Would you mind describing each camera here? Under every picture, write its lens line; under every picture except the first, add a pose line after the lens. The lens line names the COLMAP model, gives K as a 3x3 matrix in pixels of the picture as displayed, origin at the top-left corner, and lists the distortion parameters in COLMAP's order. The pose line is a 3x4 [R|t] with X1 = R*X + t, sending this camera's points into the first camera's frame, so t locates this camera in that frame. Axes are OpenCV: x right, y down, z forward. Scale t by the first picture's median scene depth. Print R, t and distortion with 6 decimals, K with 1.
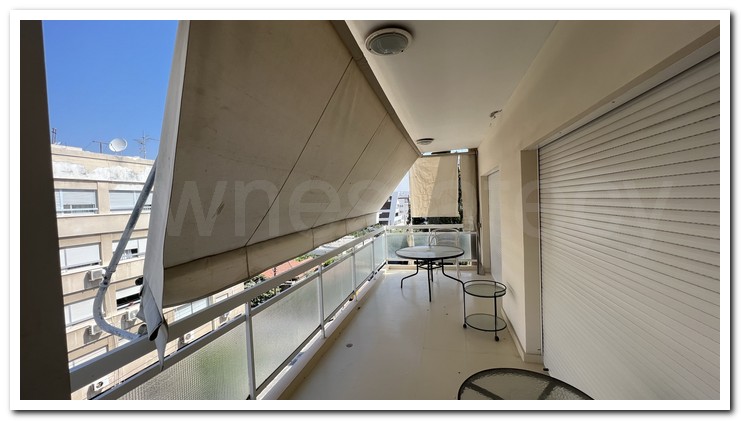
lens RADIAL K [[282.0, 0, 368.5], [0, 282.0, 209.9], [0, 0, 1]] dist [0.000485, 0.000068]
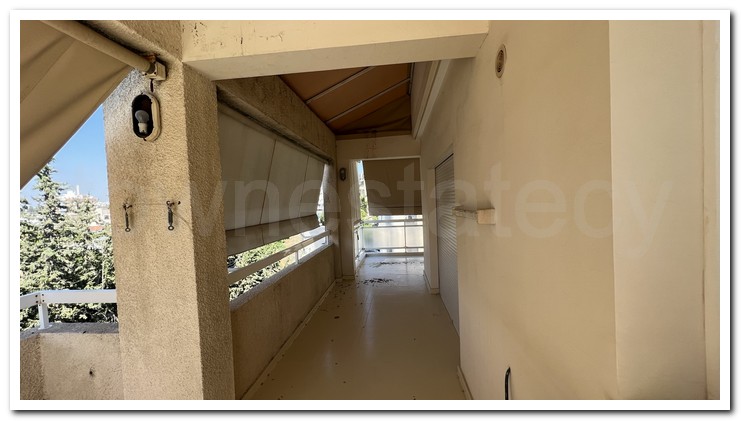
lens RADIAL K [[282.0, 0, 368.5], [0, 282.0, 209.9], [0, 0, 1]] dist [0.000485, 0.000068]
pose [[0.999999, 0.000124, 0.001452, -3.921722], [-0.000124, 1.000000, 0.000085, -0.000792], [-0.001452, -0.000085, 0.999999, 0.003215]]
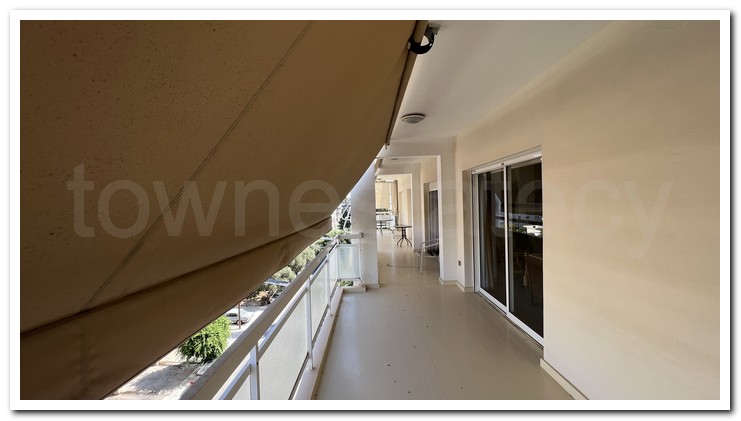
lens RADIAL K [[282.0, 0, 368.5], [0, 282.0, 209.9], [0, 0, 1]] dist [0.000485, 0.000068]
pose [[1.000000, -0.000137, 0.000526, -0.076246], [0.000137, 1.000000, 0.000139, 0.000025], [-0.000526, -0.000139, 1.000000, 0.000176]]
